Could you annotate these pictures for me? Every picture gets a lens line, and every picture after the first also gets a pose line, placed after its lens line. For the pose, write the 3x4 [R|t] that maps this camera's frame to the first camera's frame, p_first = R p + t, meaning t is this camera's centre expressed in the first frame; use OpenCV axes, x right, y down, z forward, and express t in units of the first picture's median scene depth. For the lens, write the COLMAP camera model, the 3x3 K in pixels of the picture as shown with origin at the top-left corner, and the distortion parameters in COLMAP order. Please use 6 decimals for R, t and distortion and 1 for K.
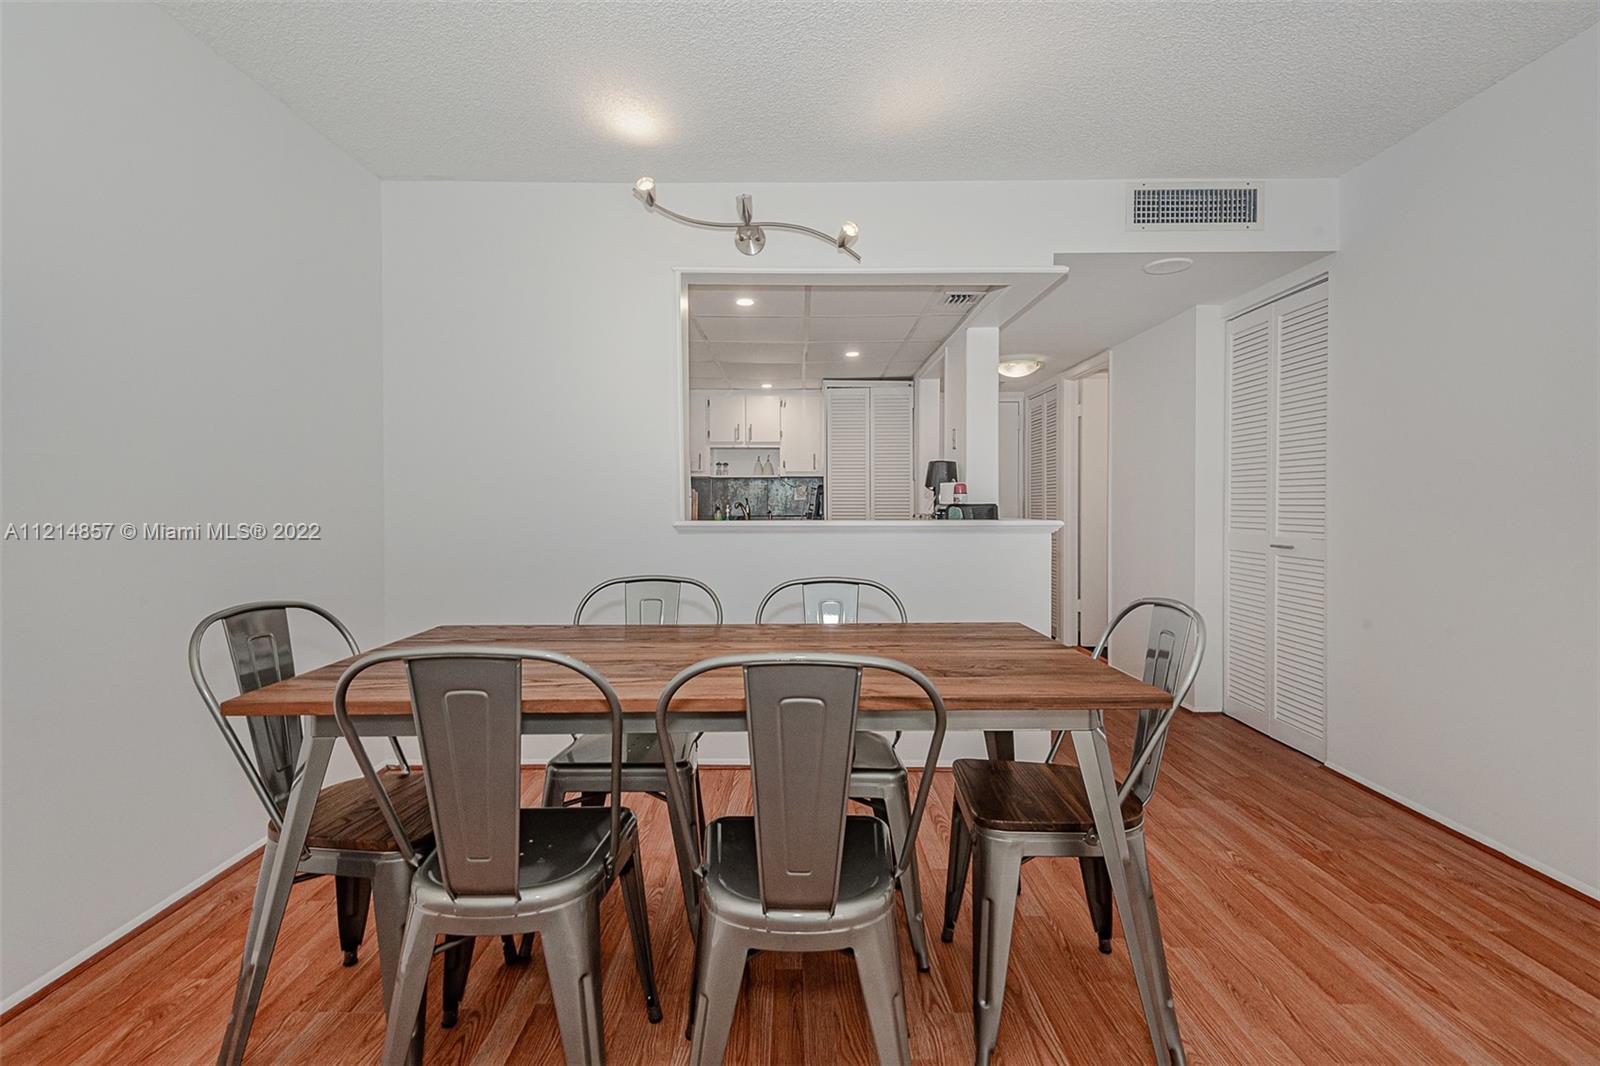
lens RADIAL K [[743.0, 0, 803.0], [0, 743.0, 505.6], [0, 0, 1]] dist [0.029693, -0.006070]
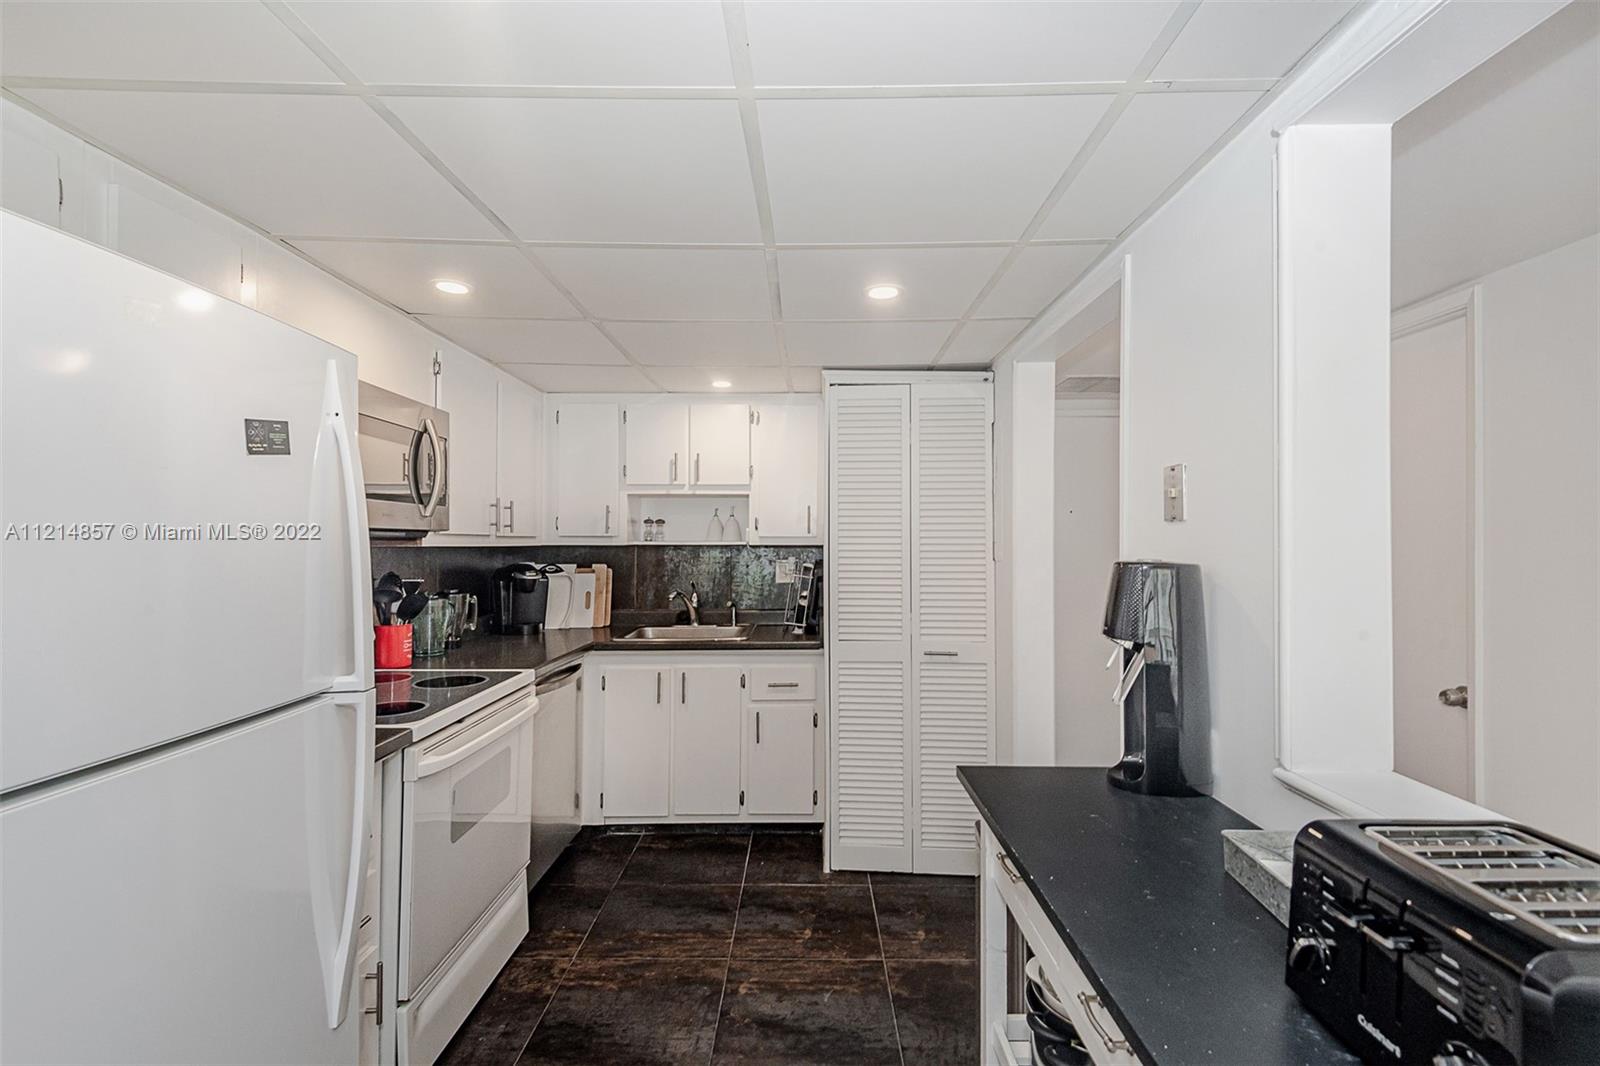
lens RADIAL K [[743.0, 0, 809.0], [0, 743.0, 526.9], [0, 0, 1]] dist [0.029693, -0.006070]
pose [[0.999933, 0.000507, -0.011540, 0.024123], [-0.000652, 0.999921, -0.012557, -0.050802], [0.011533, 0.012564, 0.999855, 0.472688]]
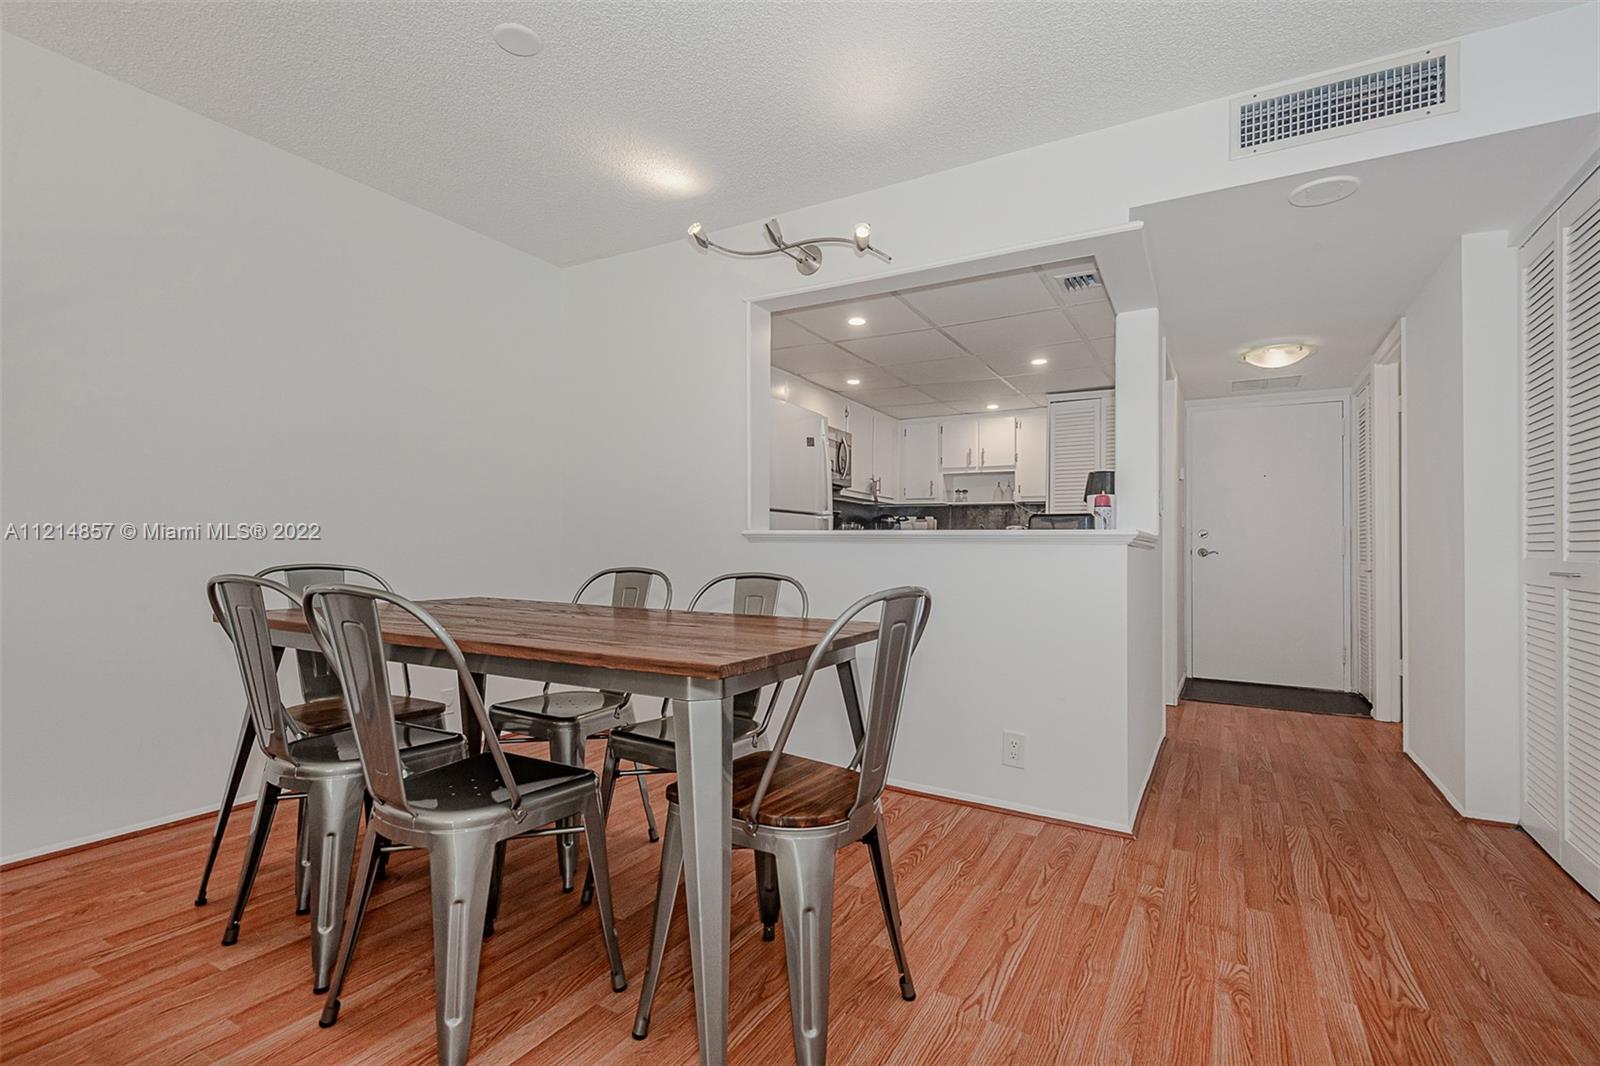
lens RADIAL K [[743.0, 0, 796.2], [0, 743.0, 526.3], [0, 0, 1]] dist [0.029693, -0.006070]
pose [[0.864010, -0.002301, -0.503470, 0.226104], [-0.013090, 0.999549, -0.027032, 0.022785], [0.503305, 0.029946, 0.863590, 0.052449]]
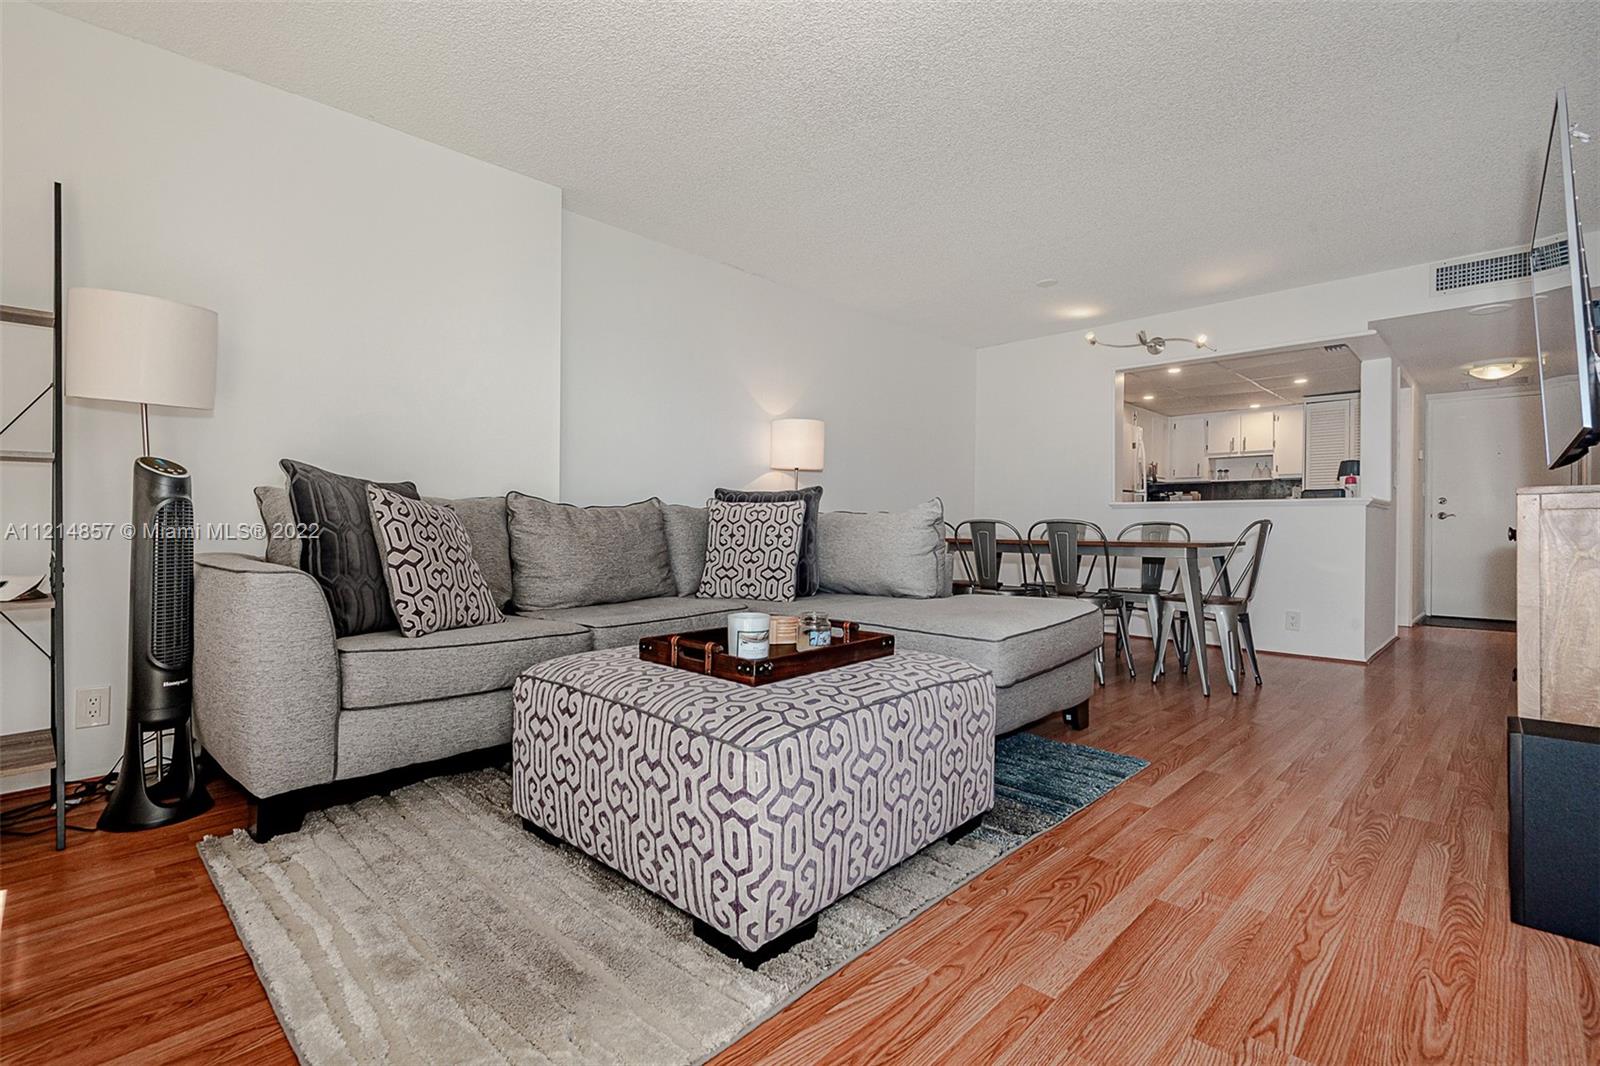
lens RADIAL K [[743.0, 0, 808.4], [0, 743.0, 524.6], [0, 0, 1]] dist [0.029693, -0.006070]
pose [[0.723934, 0.004370, -0.689856, 0.297183], [-0.003136, 0.999990, 0.003043, 0.038702], [0.689863, -0.000040, 0.723940, -0.465094]]
